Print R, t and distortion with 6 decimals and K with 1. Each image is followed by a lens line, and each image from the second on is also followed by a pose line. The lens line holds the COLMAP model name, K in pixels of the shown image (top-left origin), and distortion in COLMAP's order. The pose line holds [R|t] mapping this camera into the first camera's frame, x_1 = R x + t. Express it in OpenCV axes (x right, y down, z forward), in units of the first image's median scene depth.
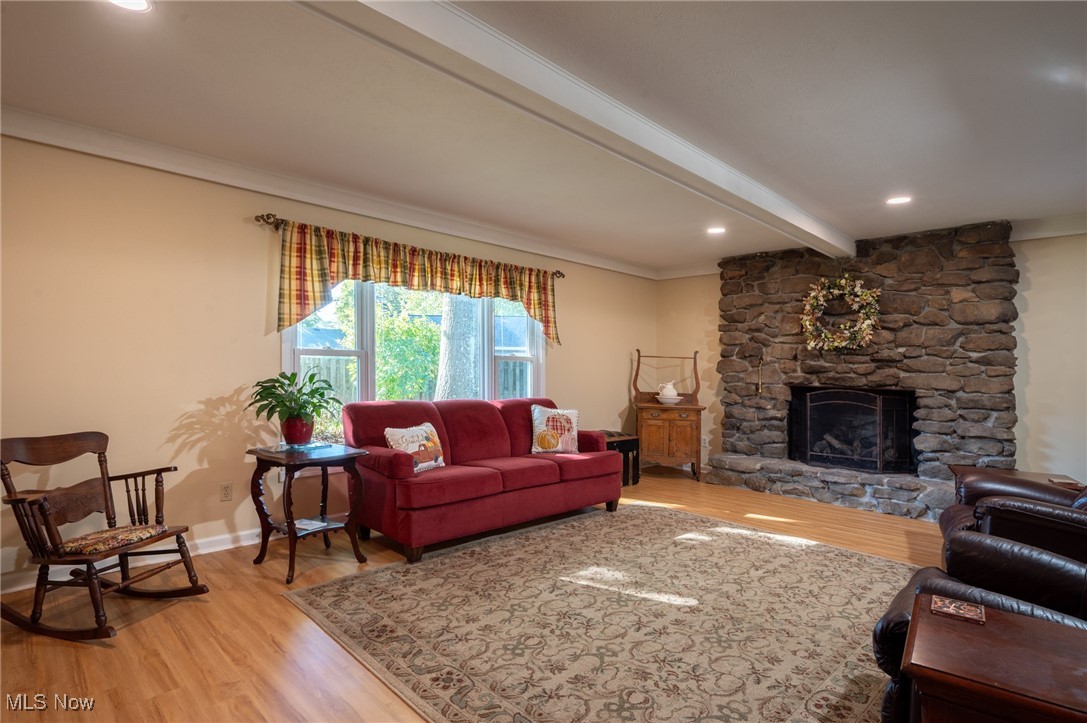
lens RADIAL K [[560.5, 0, 537.4], [0, 560.5, 360.2], [0, 0, 1]] dist [-0.002843, -0.000526]
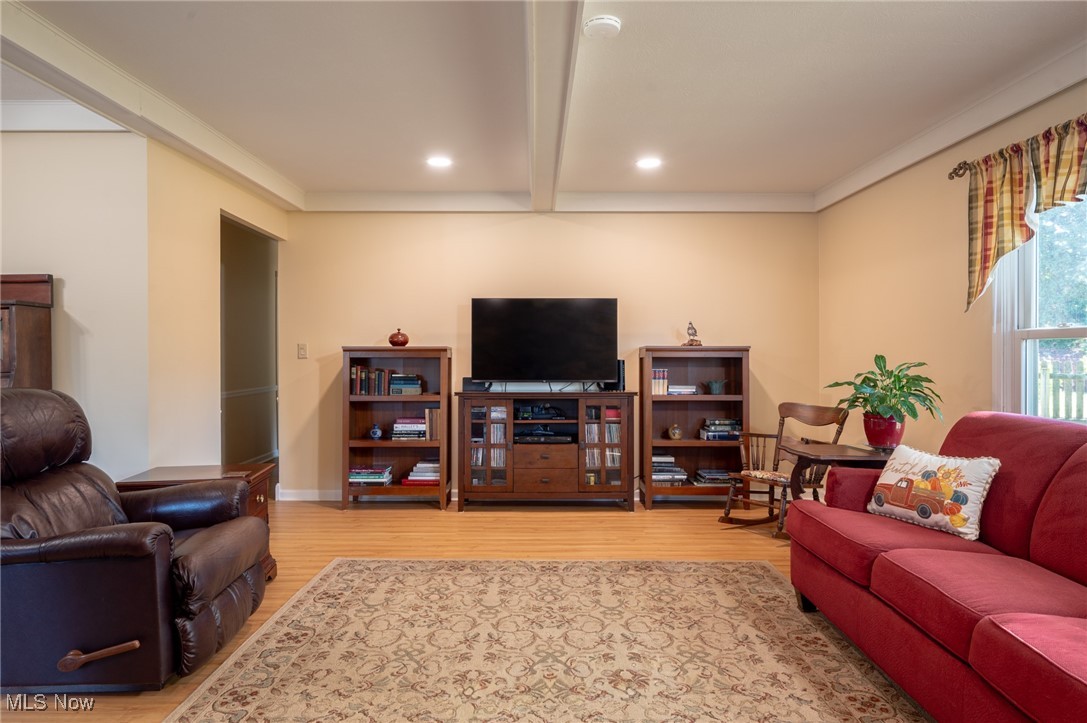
lens RADIAL K [[672.8, 0, 543.2], [0, 672.8, 359.2], [0, 0, 1]] dist [0.000300, 0.002799]
pose [[-0.704869, -0.009182, -0.709278, 0.498936], [-0.000977, 0.999928, -0.011974, 0.022815], [0.709337, -0.007747, -0.704827, 1.015734]]
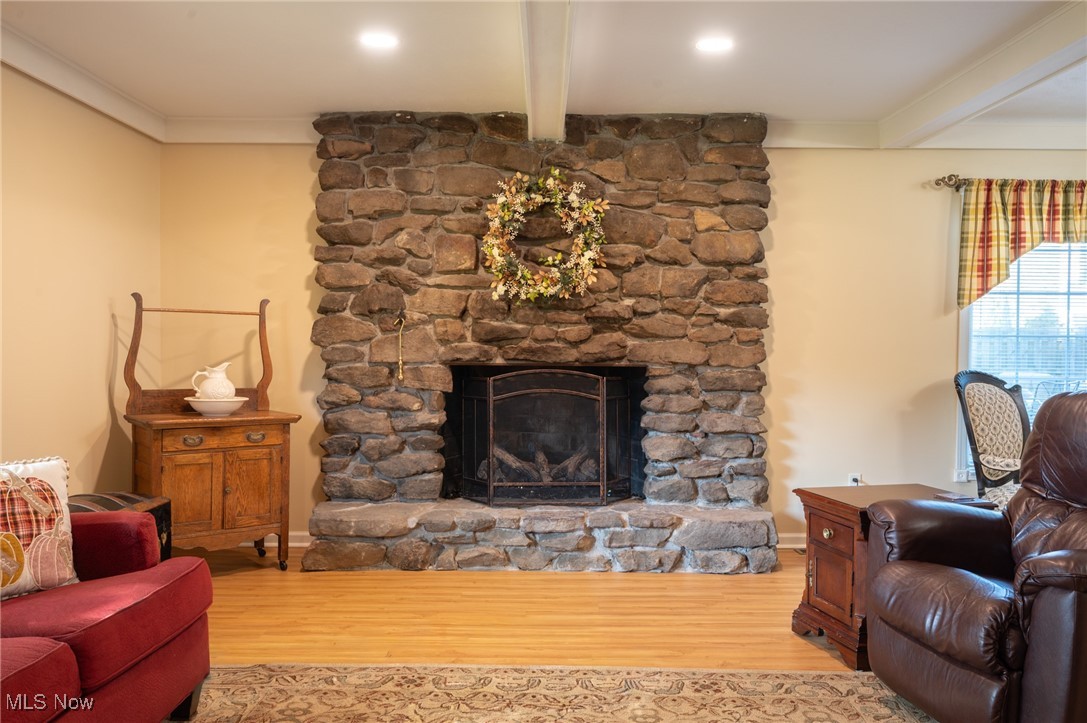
lens RADIAL K [[871.6, 0, 538.7], [0, 871.6, 337.6], [0, 0, 1]] dist [0.013587, -0.008041]
pose [[0.704687, -0.014925, 0.709361, -0.110262], [-0.000451, 0.999769, 0.021483, 0.000499], [-0.709518, -0.015459, 0.704518, 0.403719]]
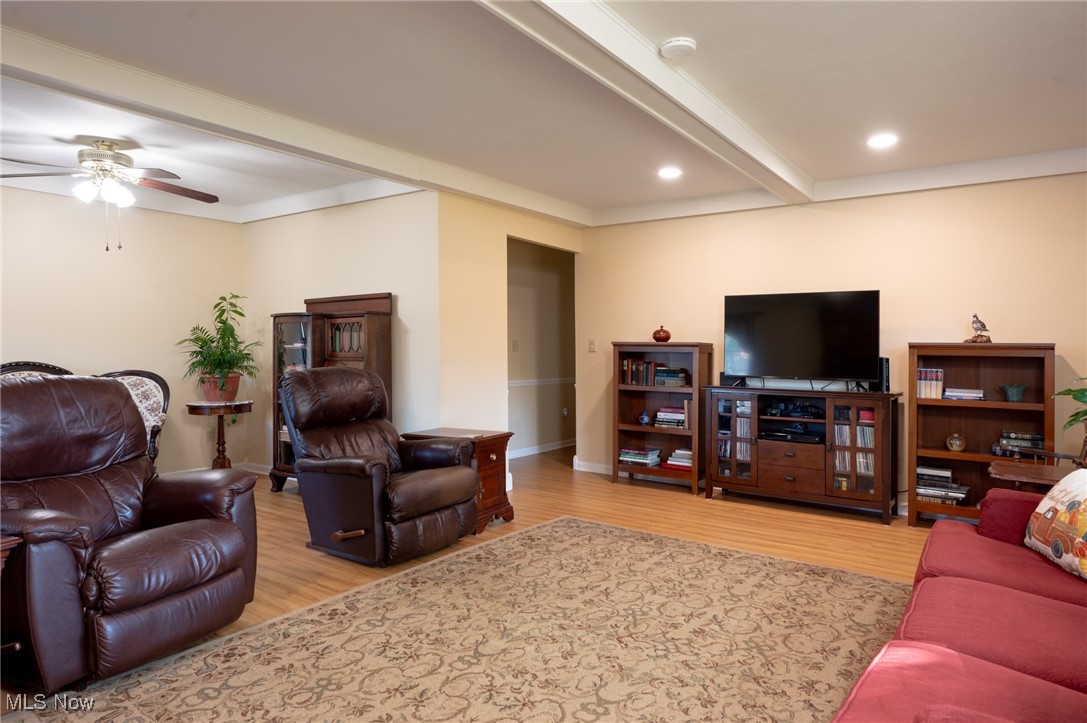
lens RADIAL K [[672.8, 0, 544.5], [0, 672.8, 362.7], [0, 0, 1]] dist [0.000300, 0.002799]
pose [[-0.986566, -0.021503, -0.161943, 0.284845], [-0.023060, 0.999704, 0.007741, 0.021821], [0.161729, 0.011372, -0.986770, 1.240757]]
